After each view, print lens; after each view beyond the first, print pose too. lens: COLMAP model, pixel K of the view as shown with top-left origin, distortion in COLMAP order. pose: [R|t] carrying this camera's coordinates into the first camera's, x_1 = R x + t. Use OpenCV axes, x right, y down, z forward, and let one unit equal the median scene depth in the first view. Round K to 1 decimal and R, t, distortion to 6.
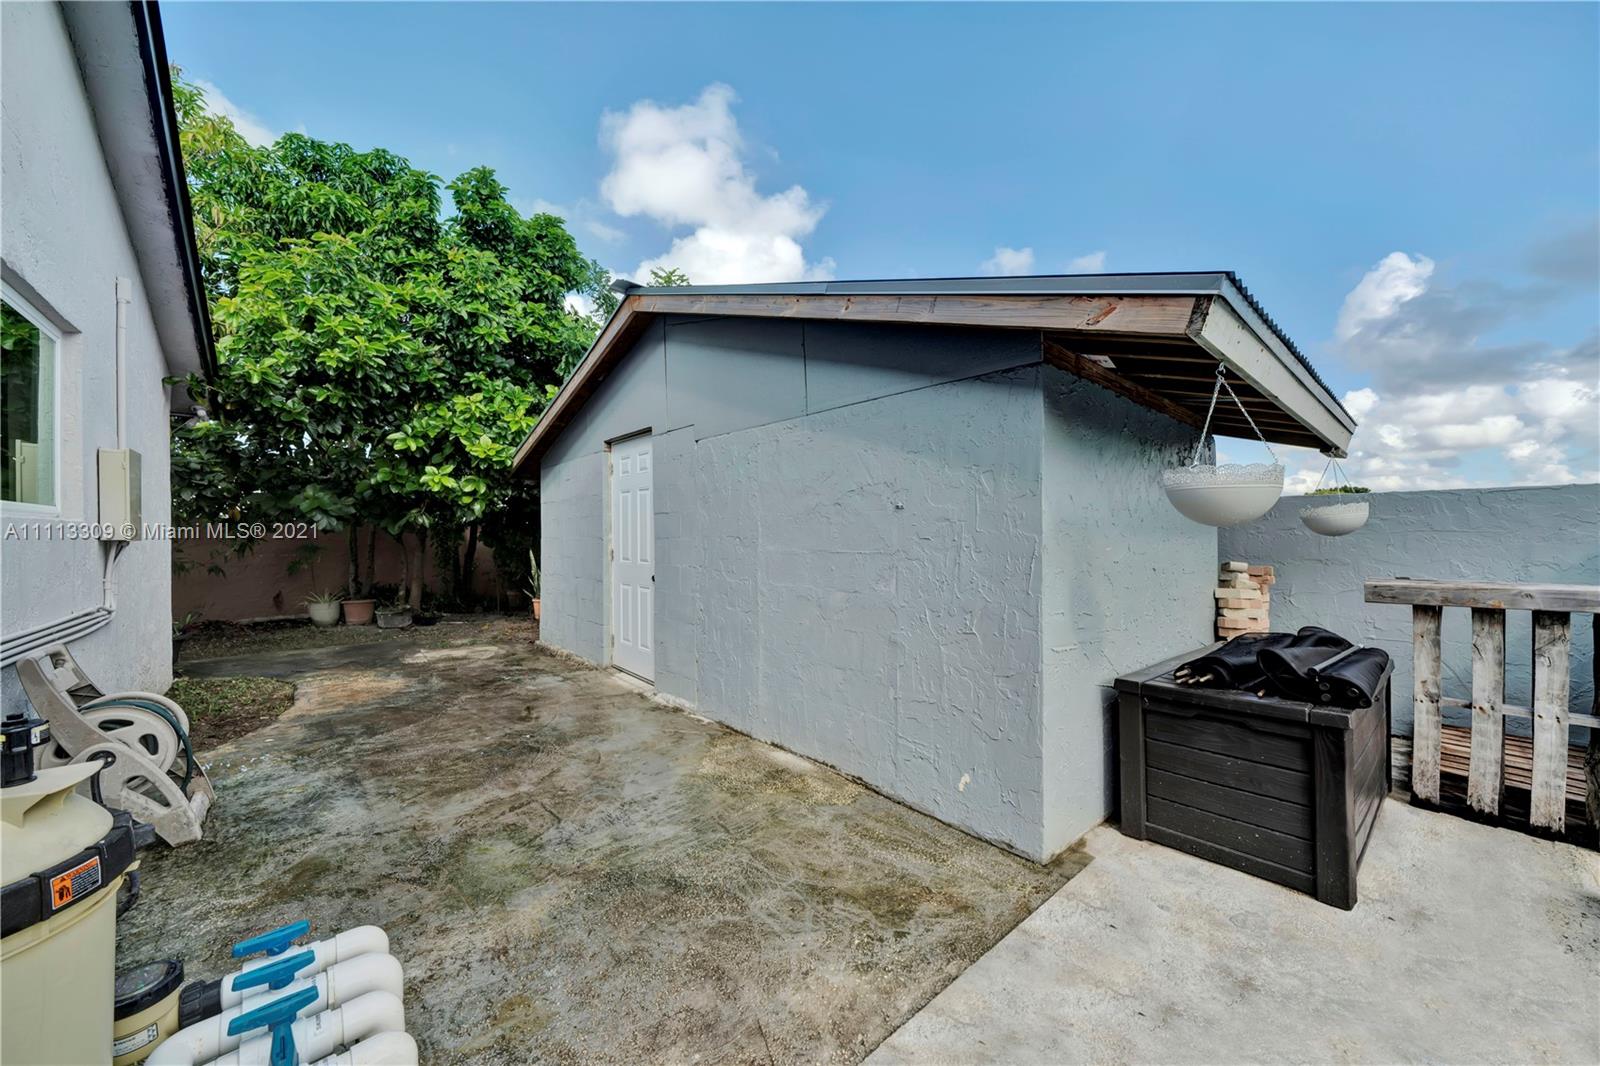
lens RADIAL K [[564.7, 0, 793.7], [0, 564.7, 539.0], [0, 0, 1]] dist [-0.007650, 0.000058]
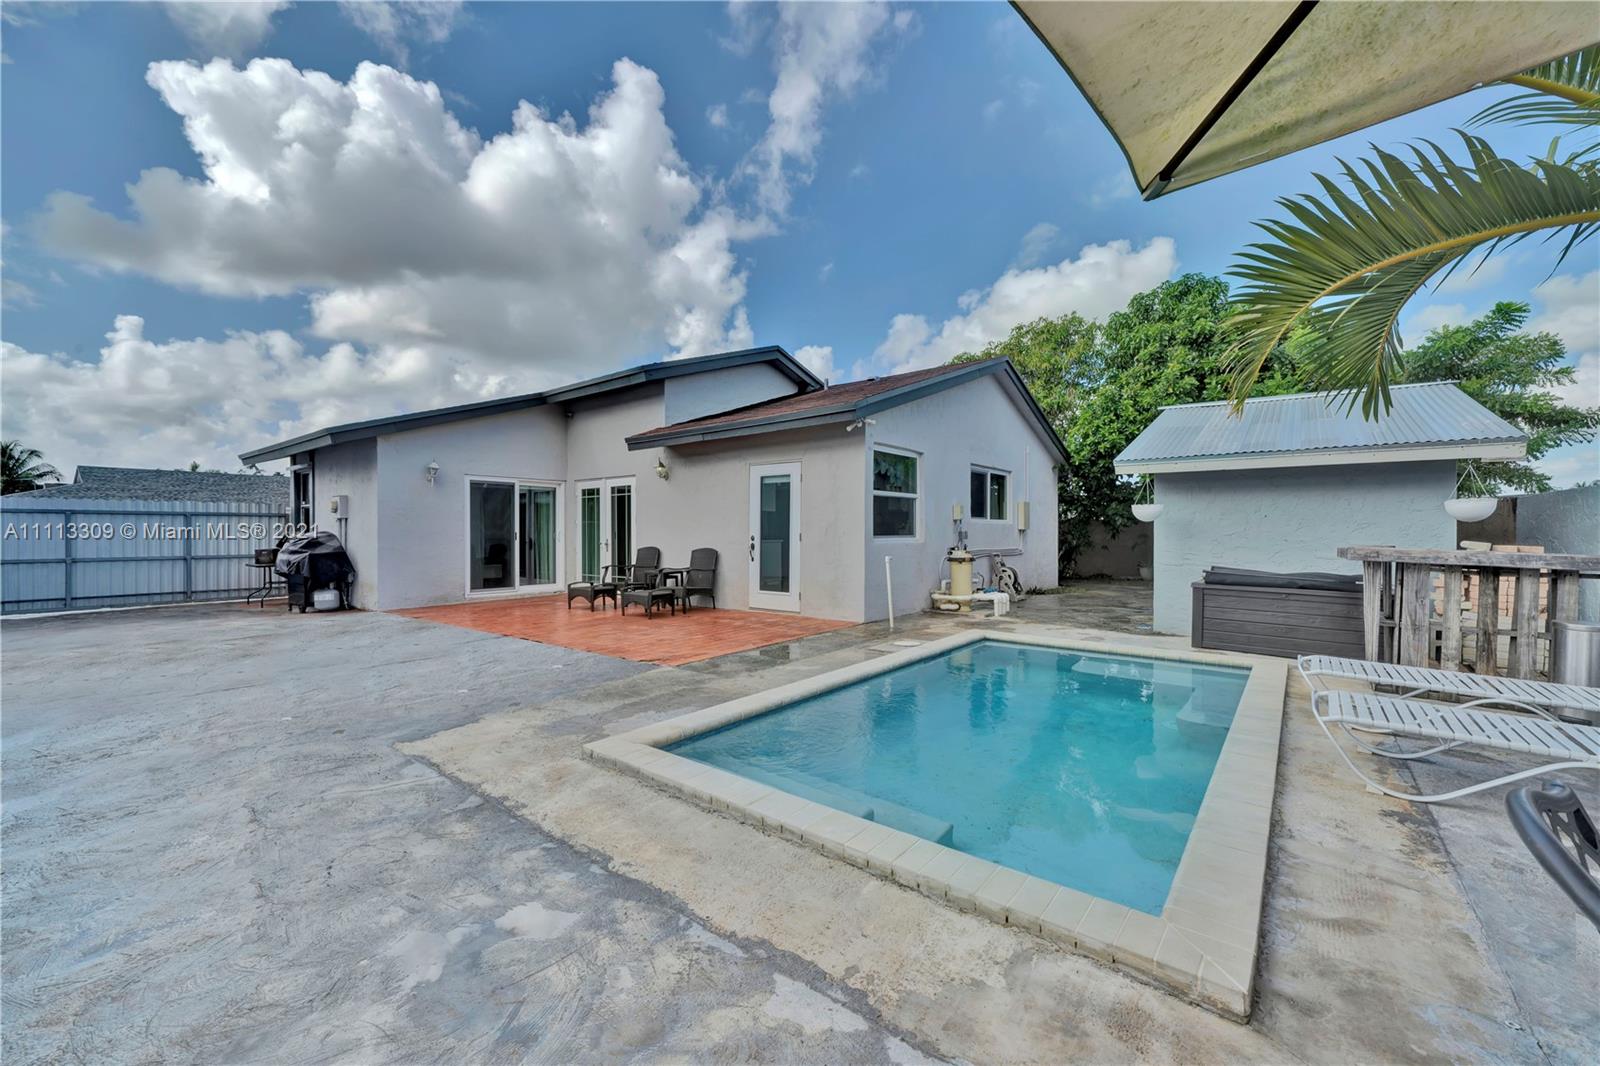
lens RADIAL K [[636.9, 0, 796.8], [0, 636.9, 534.7], [0, 0, 1]] dist [-0.006340, 0.000634]
pose [[0.155934, 0.000788, -0.987767, 1.274250], [-0.000019, 1.000000, 0.000795, 0.016717], [0.987767, -0.000105, 0.155934, -0.516489]]
